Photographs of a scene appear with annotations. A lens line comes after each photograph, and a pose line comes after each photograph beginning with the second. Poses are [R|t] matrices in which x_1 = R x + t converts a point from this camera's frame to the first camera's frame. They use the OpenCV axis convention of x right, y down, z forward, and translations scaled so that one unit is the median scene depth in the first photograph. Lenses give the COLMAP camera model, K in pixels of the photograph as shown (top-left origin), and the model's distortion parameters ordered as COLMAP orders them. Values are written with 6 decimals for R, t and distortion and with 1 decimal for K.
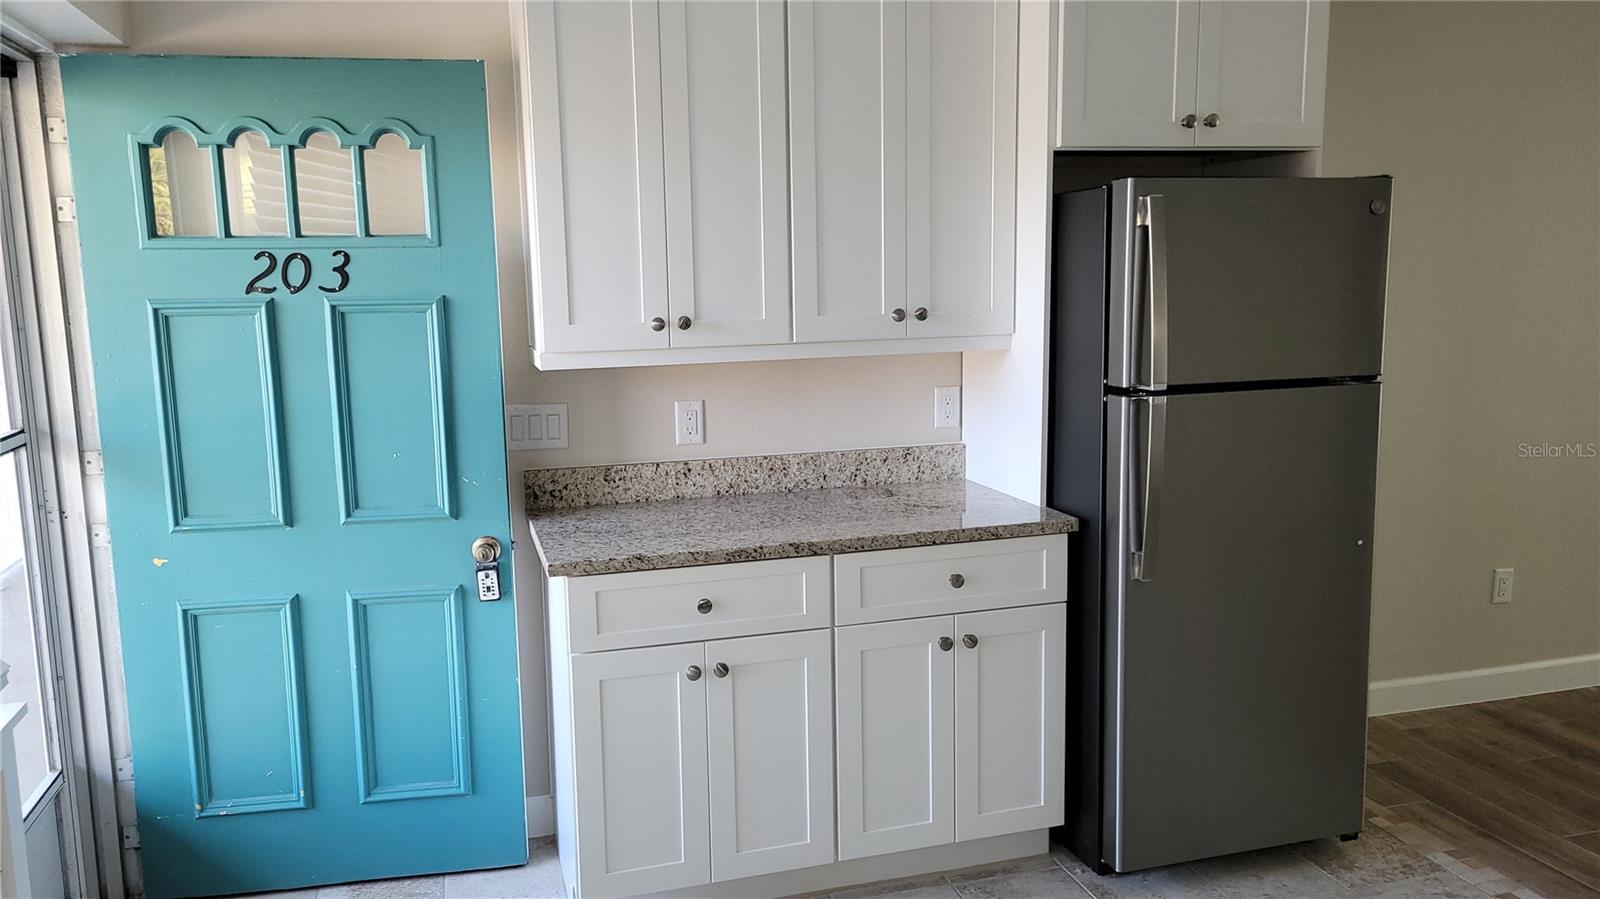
lens RADIAL K [[1199.8, 0, 788.3], [0, 1199.8, 440.0], [0, 0, 1]] dist [0.053457, -0.027707]
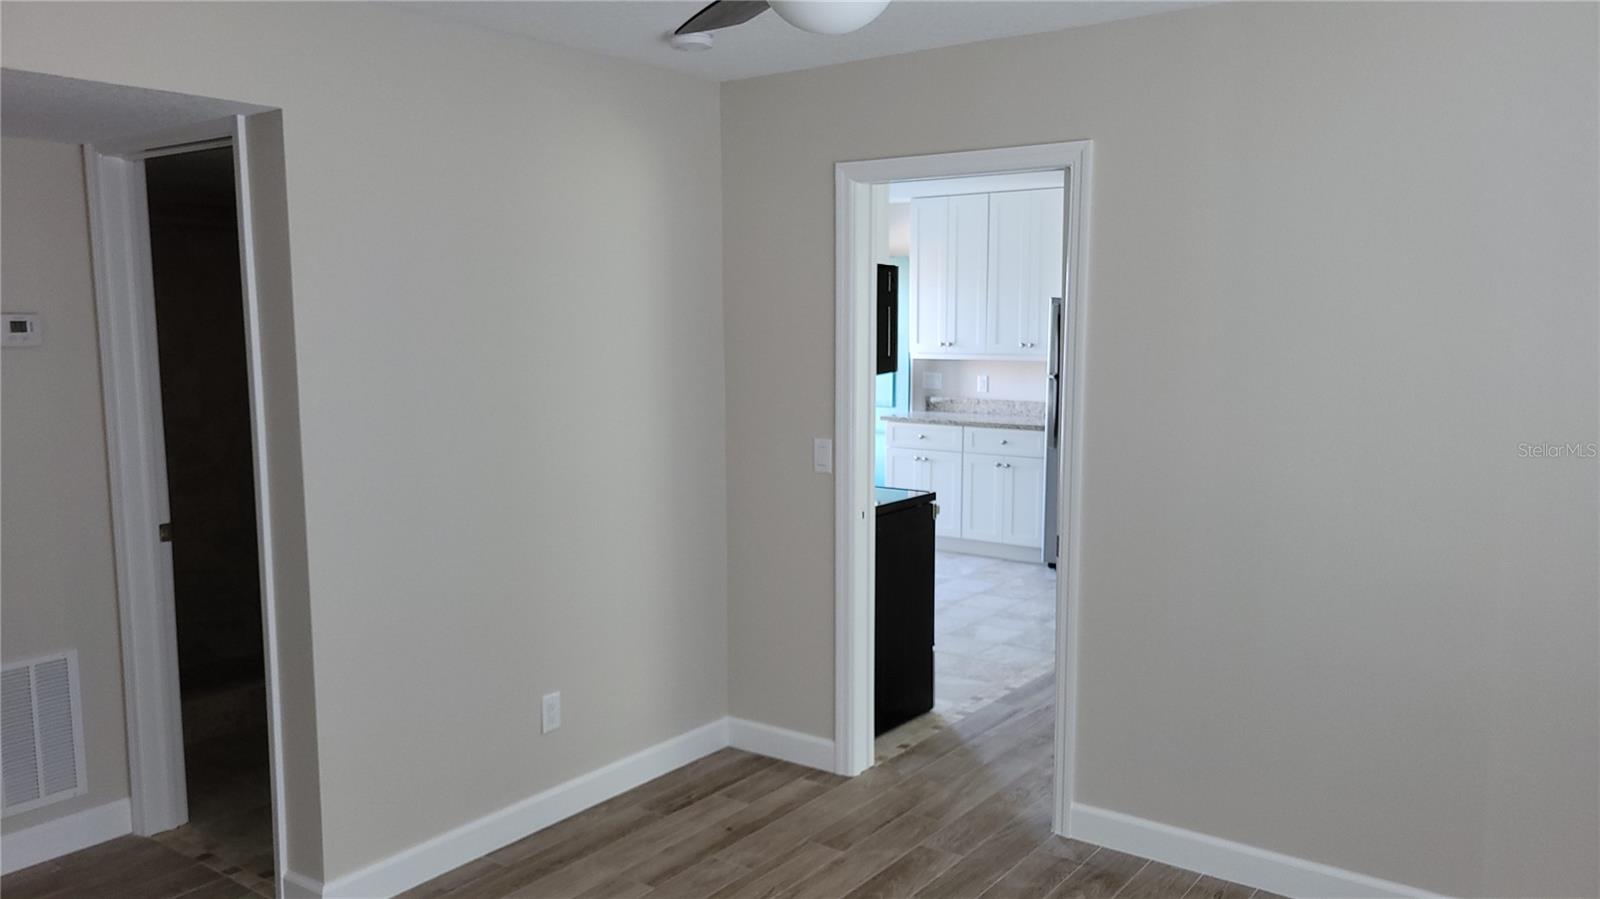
lens RADIAL K [[1199.8, 0, 799.2], [0, 1199.8, 451.3], [0, 0, 1]] dist [0.053457, -0.027707]
pose [[0.609356, 0.110760, -0.785122, 7.995142], [-0.125364, 0.991199, 0.042533, 0.317610], [0.782923, 0.072508, 0.617879, -4.185924]]
